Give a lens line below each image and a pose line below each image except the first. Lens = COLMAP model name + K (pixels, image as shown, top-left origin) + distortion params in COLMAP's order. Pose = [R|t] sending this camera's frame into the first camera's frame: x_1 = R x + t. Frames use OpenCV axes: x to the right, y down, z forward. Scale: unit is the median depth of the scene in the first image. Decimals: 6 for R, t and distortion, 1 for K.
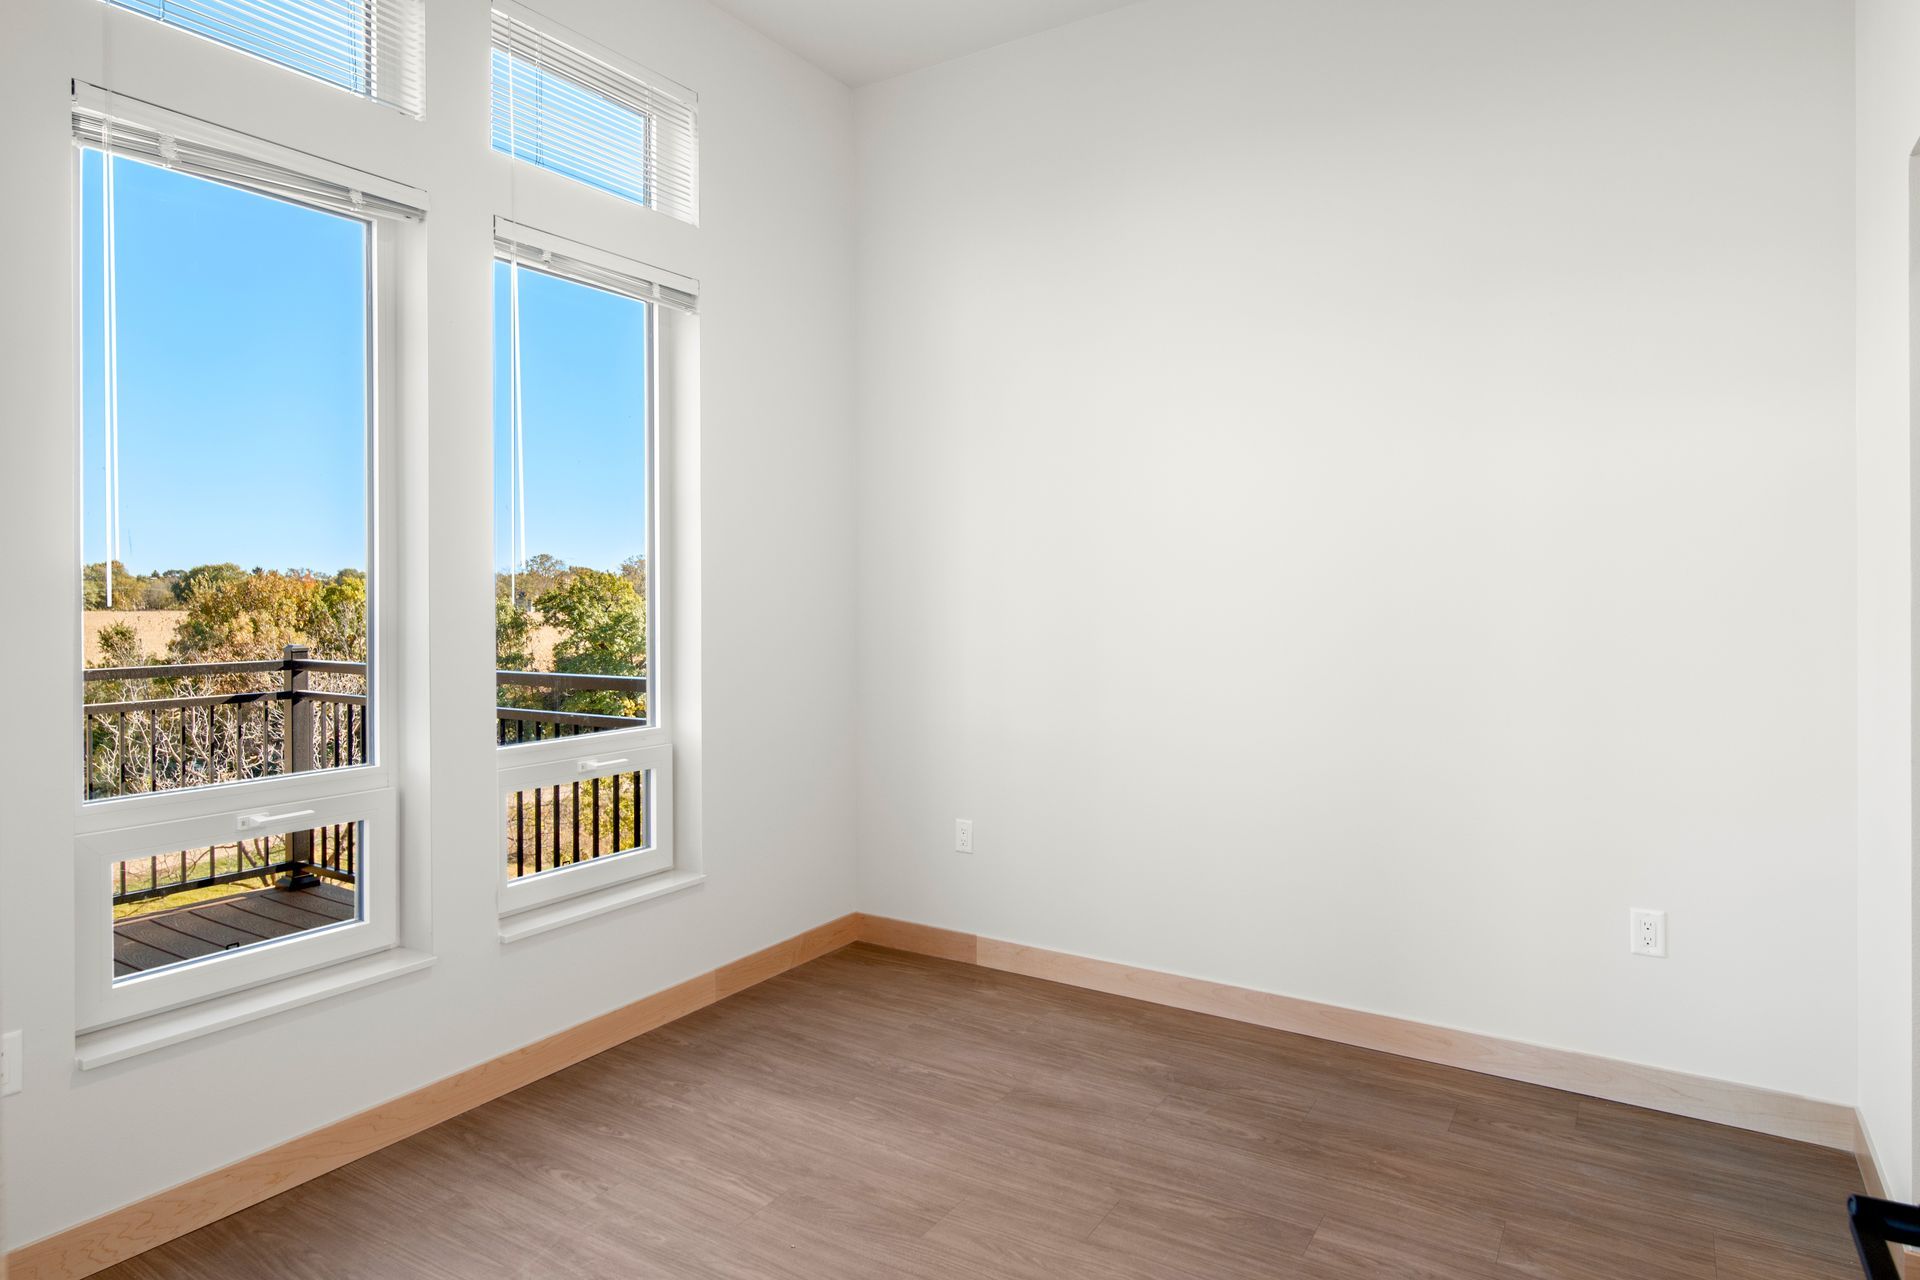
lens RADIAL K [[1098.0, 0, 961.9], [0, 1098.0, 593.6], [0, 0, 1]] dist [0.001274, 0.001119]
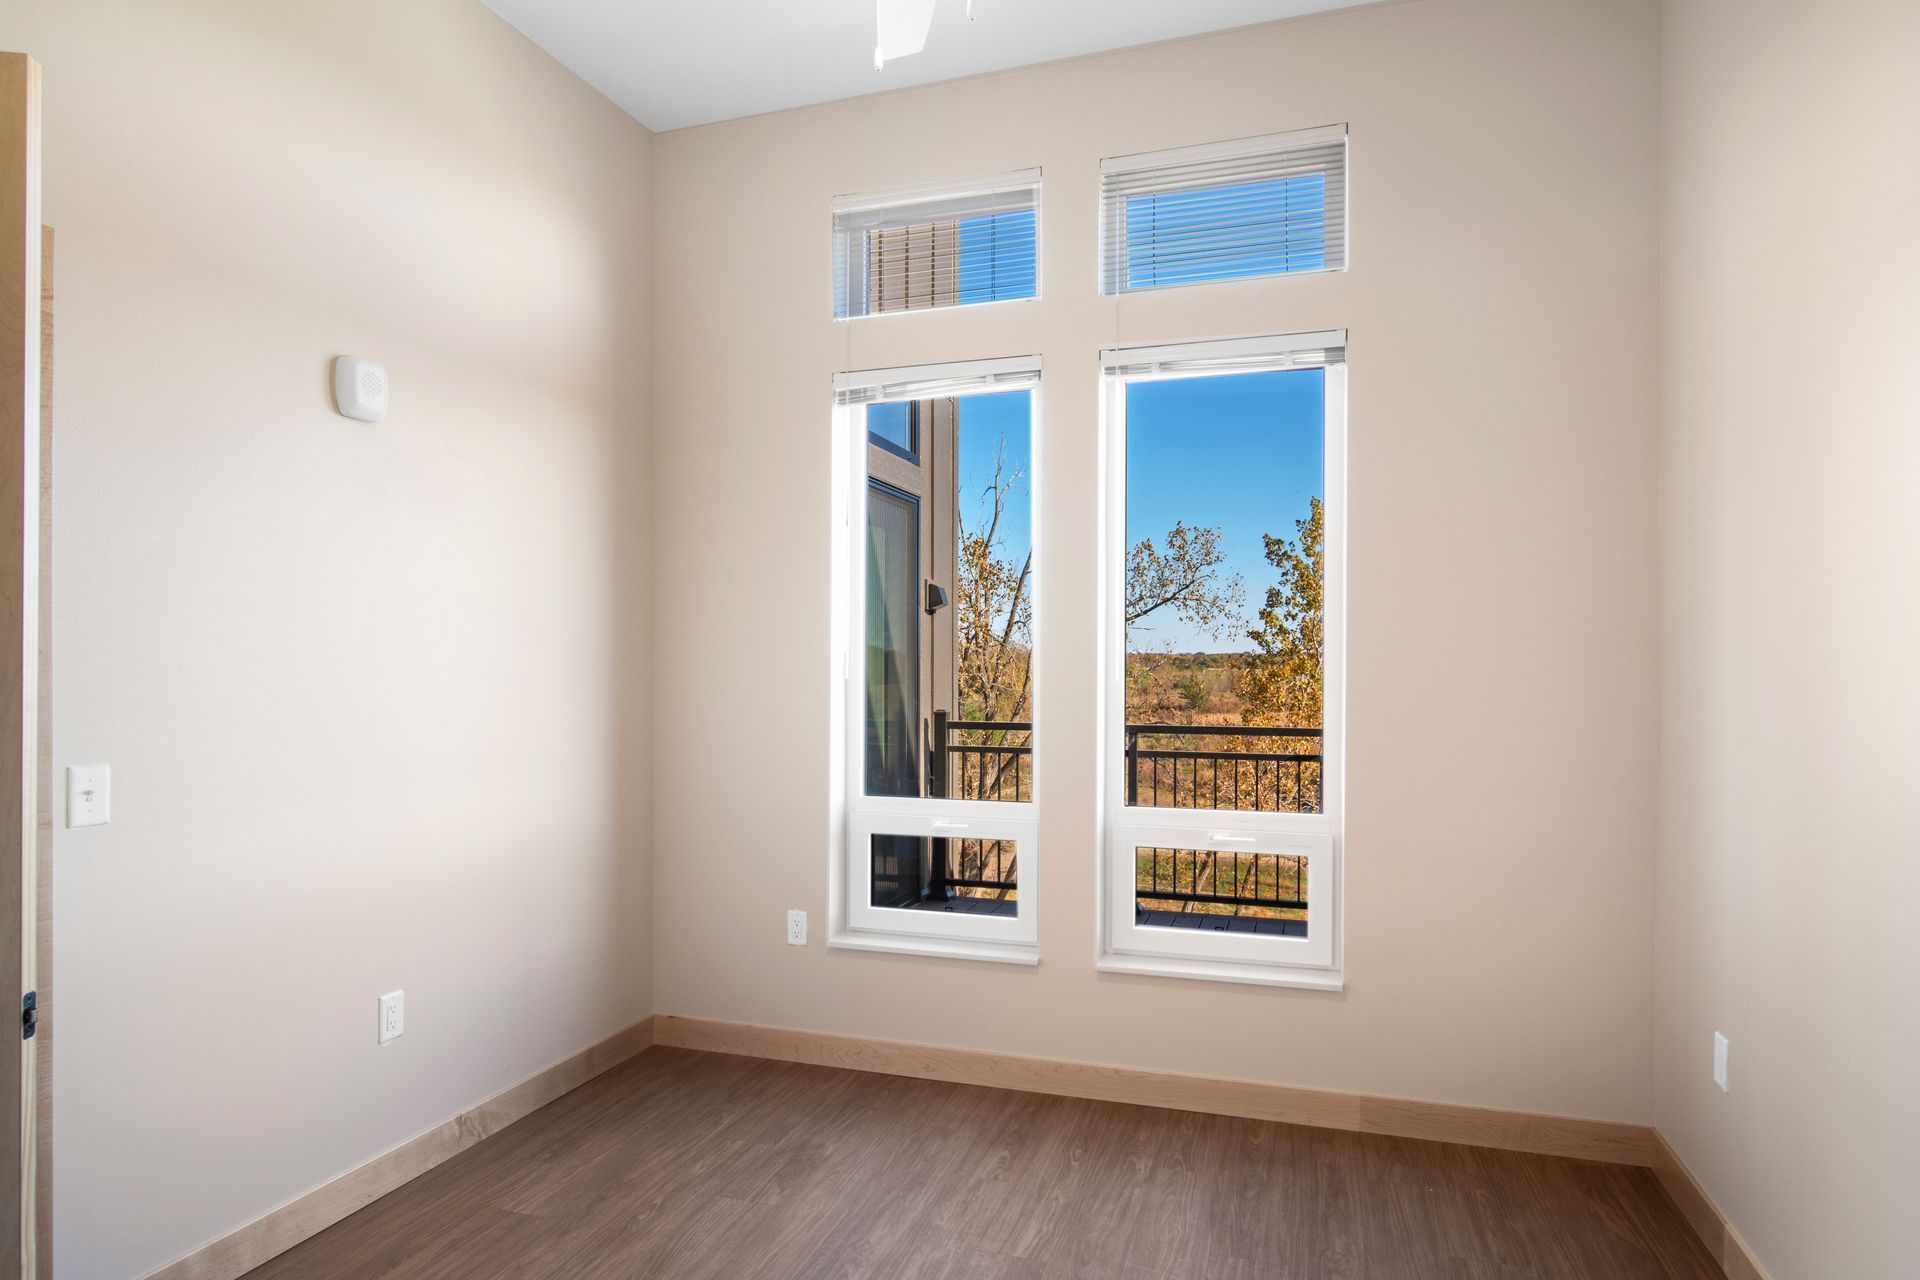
lens RADIAL K [[1098.0, 0, 963.6], [0, 1098.0, 656.8], [0, 0, 1]] dist [0.001274, 0.001119]
pose [[0.244948, -0.006210, -0.969516, 0.839257], [0.000386, 0.999980, -0.006307, -0.014757], [0.969536, 0.001170, 0.244945, 0.690040]]
